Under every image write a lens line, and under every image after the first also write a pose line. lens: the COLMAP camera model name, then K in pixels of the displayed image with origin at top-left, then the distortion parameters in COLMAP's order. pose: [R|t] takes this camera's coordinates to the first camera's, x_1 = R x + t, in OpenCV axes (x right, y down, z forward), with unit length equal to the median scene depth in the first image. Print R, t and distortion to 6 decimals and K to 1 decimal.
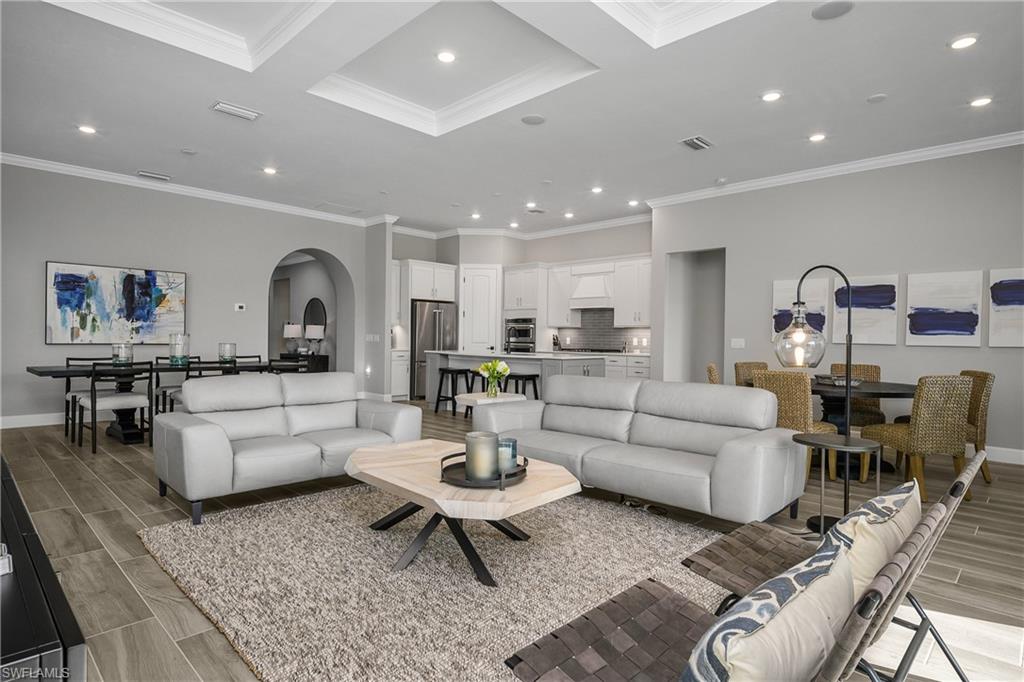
lens RADIAL K [[546.2, 0, 510.4], [0, 546.2, 341.5], [0, 0, 1]] dist [0.022399, -0.018644]
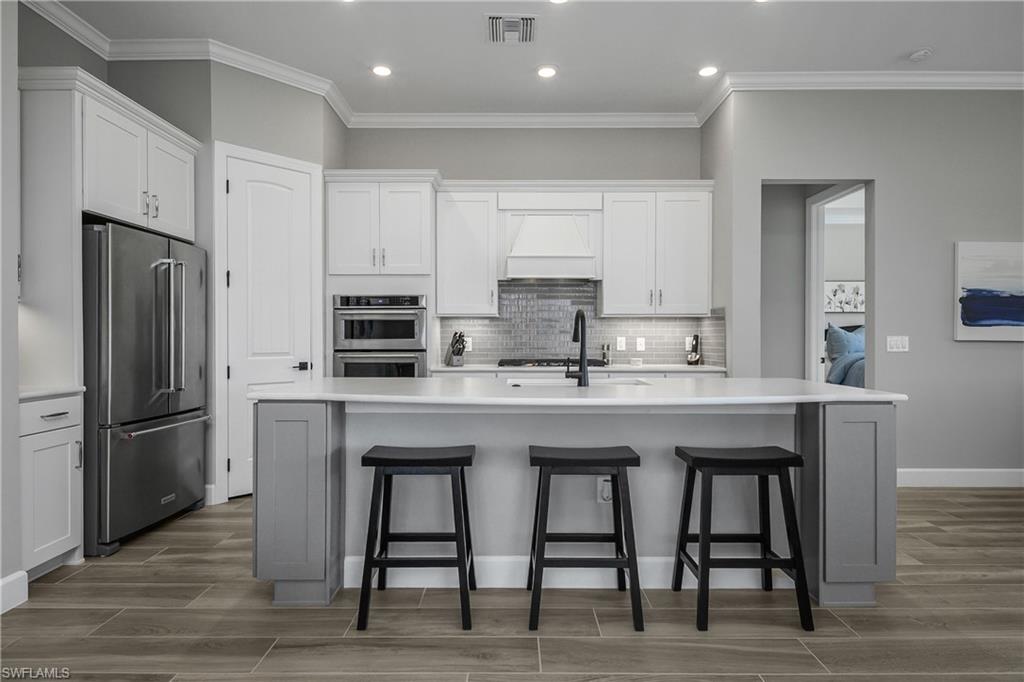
lens RADIAL K [[556.6, 0, 512.0], [0, 556.6, 341.0], [0, 0, 1]] dist [0.013947, -0.002299]
pose [[0.717215, -0.017968, 0.696620, -0.301895], [0.015394, 0.999832, 0.009939, -0.012030], [-0.696681, 0.003595, 0.717372, 0.840241]]
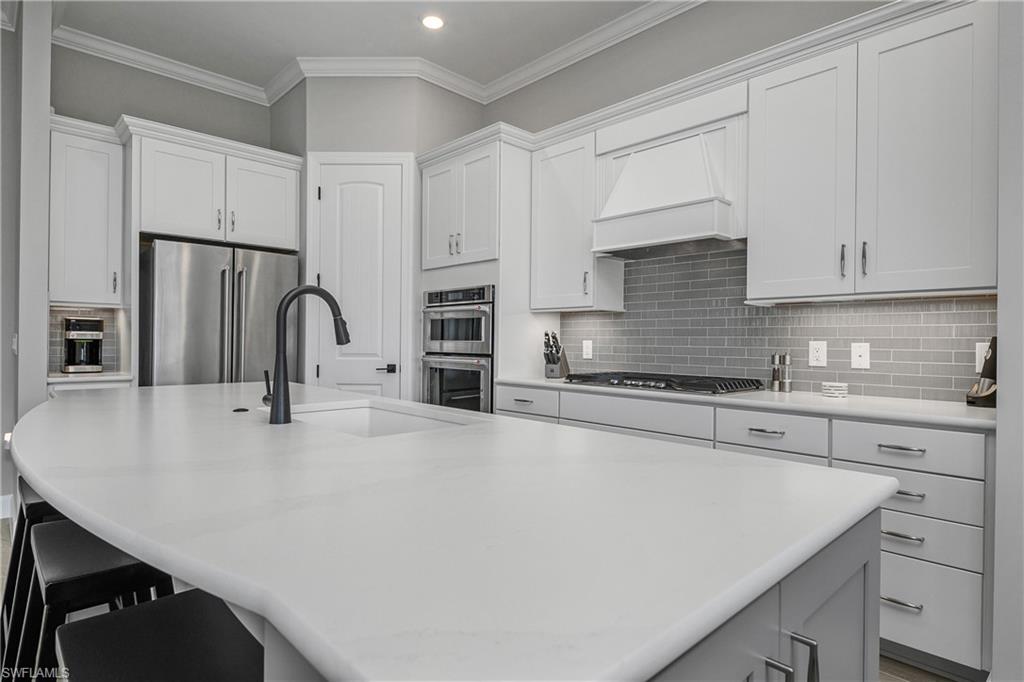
lens RADIAL K [[546.2, 0, 510.4], [0, 546.2, 341.5], [0, 0, 1]] dist [0.022399, -0.018644]
pose [[0.999375, -0.004013, -0.035128, 0.092377], [0.003759, 0.999966, -0.007299, -0.005754], [0.035156, 0.007163, 0.999356, 0.873587]]
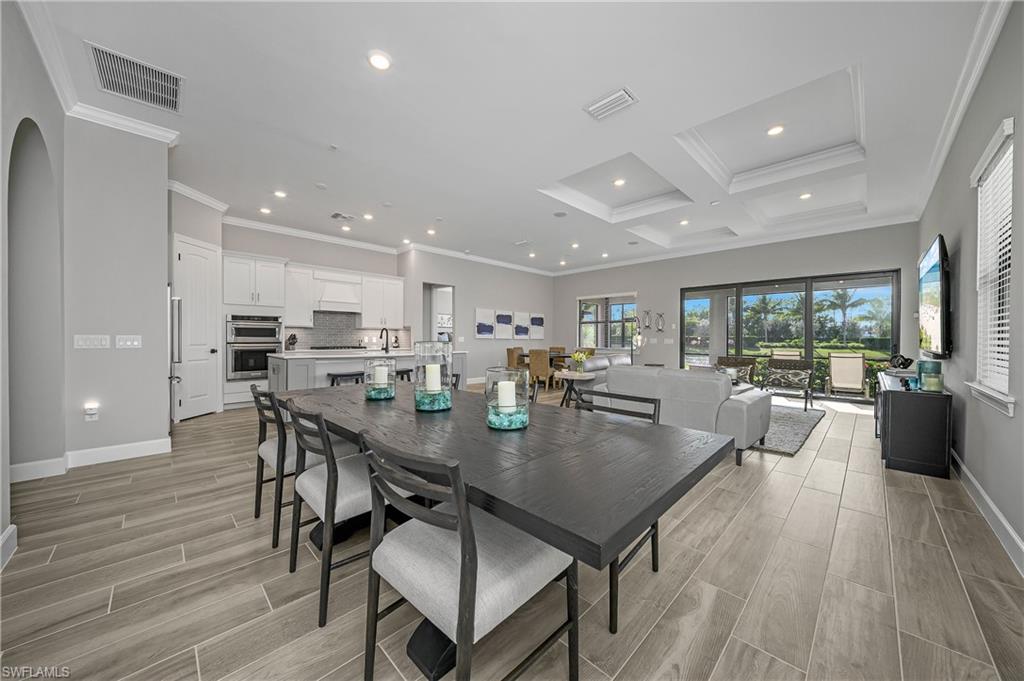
lens RADIAL K [[355.9, 0, 512.0], [0, 355.9, 340.5], [0, 0, 1]] dist [0.009125, -0.007571]
pose [[0.015141, -0.021252, 0.999660, -0.771996], [0.003200, 0.999770, 0.021206, -0.018134], [-0.999880, 0.002878, 0.015205, 0.795362]]
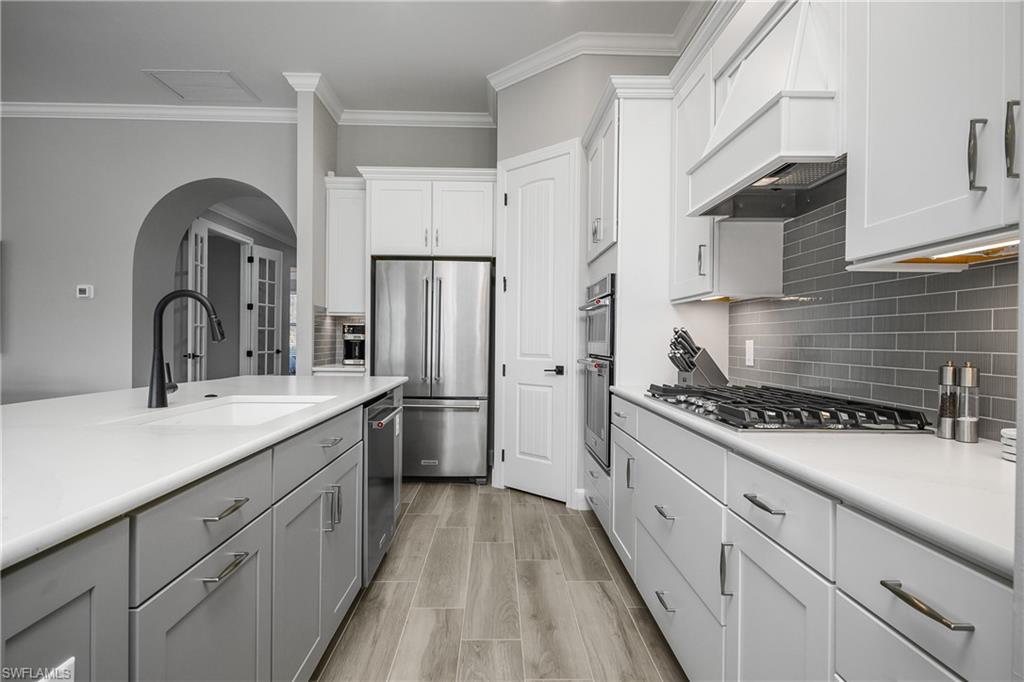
lens RADIAL K [[546.2, 0, 510.4], [0, 546.2, 341.5], [0, 0, 1]] dist [0.022399, -0.018644]
pose [[0.715604, -0.004648, -0.698490, 0.285573], [-0.004438, 0.999927, -0.011201, -0.004380], [0.698492, 0.011115, 0.715532, 1.012580]]
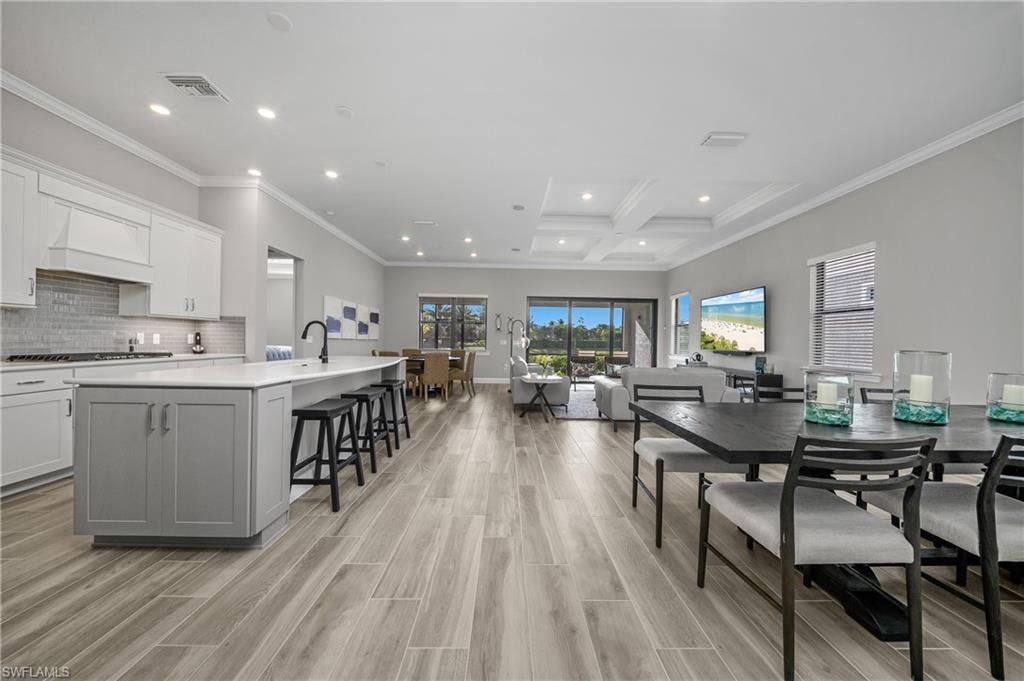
lens RADIAL K [[355.9, 0, 512.0], [0, 355.9, 340.5], [0, 0, 1]] dist [0.009125, -0.007571]
pose [[-0.710005, -0.026126, 0.703712, -0.488345], [-0.021368, 0.999651, 0.015553, -0.017010], [-0.703872, -0.003995, -0.710315, 1.234016]]
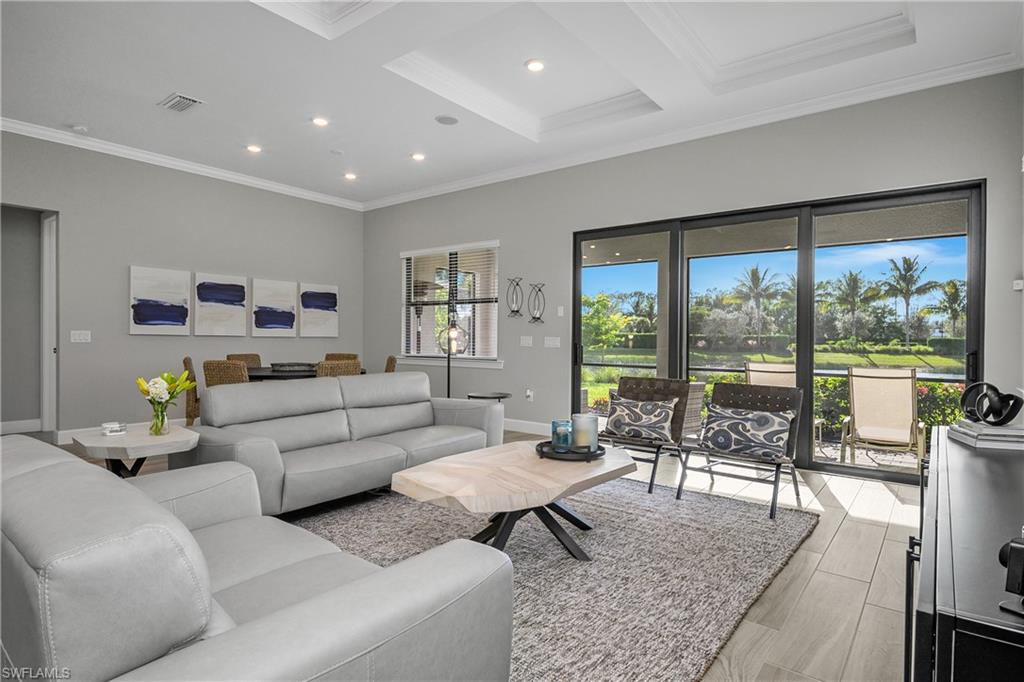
lens RADIAL K [[546.2, 0, 510.4], [0, 546.2, 341.5], [0, 0, 1]] dist [0.022399, -0.018644]
pose [[-0.106238, -0.023733, 0.994057, -0.443520], [-0.003588, 0.999718, 0.023484, -0.010323], [-0.994334, -0.001072, -0.106294, 0.452880]]
